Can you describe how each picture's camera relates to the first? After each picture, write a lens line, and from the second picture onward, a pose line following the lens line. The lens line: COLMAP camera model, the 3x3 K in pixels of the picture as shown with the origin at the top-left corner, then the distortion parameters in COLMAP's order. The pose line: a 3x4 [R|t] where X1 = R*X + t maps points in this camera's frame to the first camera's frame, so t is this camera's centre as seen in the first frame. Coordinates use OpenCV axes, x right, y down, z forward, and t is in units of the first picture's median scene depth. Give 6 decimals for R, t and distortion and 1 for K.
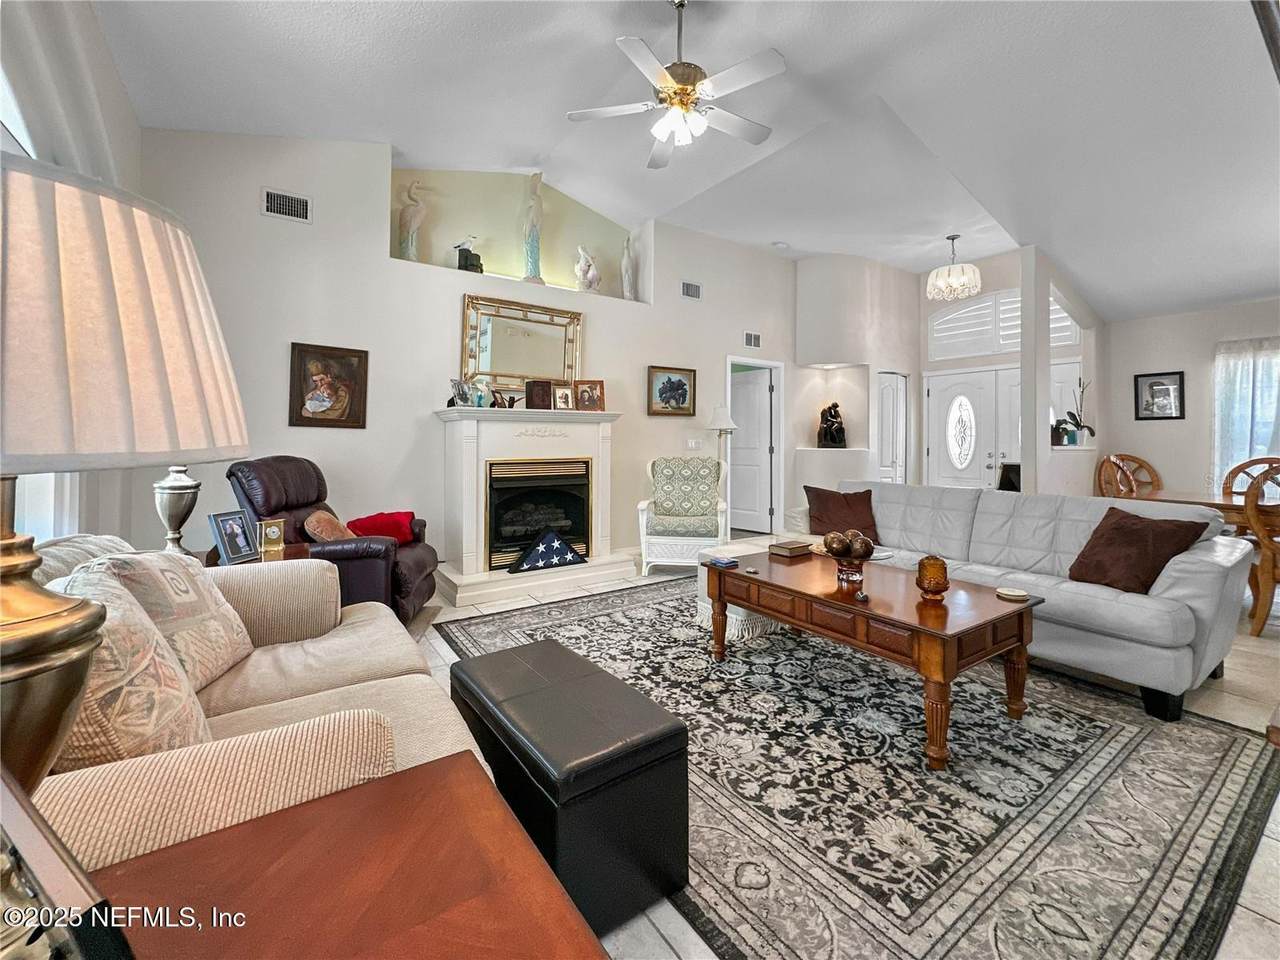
lens RADIAL K [[534.6, 0, 642.5], [0, 534.6, 427.1], [0, 0, 1]] dist [0.001521, 0.000355]
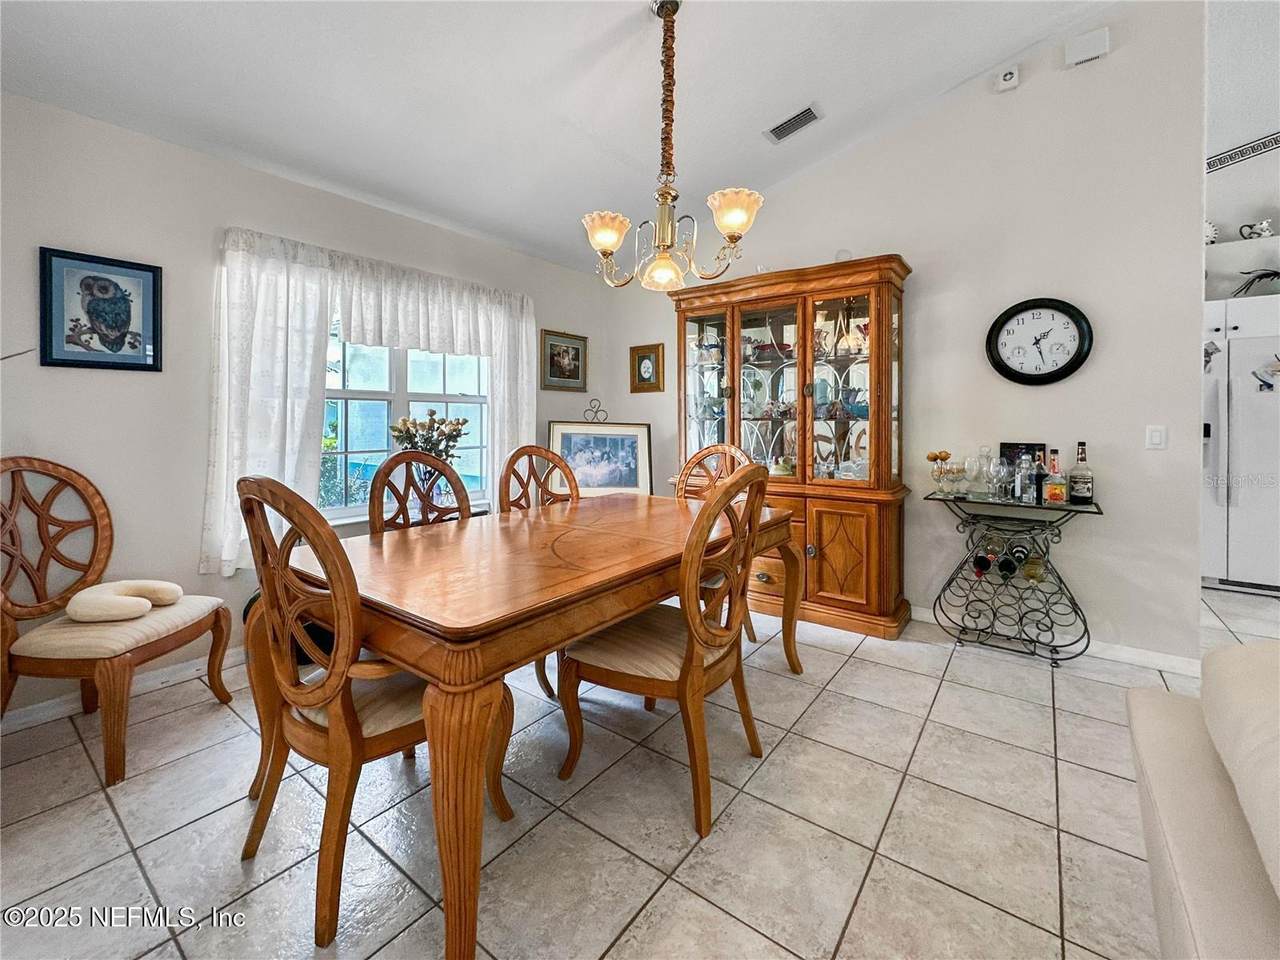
lens RADIAL K [[534.6, 0, 642.5], [0, 534.6, 427.1], [0, 0, 1]] dist [0.001521, 0.000355]
pose [[-0.313252, -0.011037, 0.949606, 0.457675], [-0.029140, 0.999573, 0.002006, 0.019854], [-0.949223, -0.027043, -0.313440, 0.771453]]
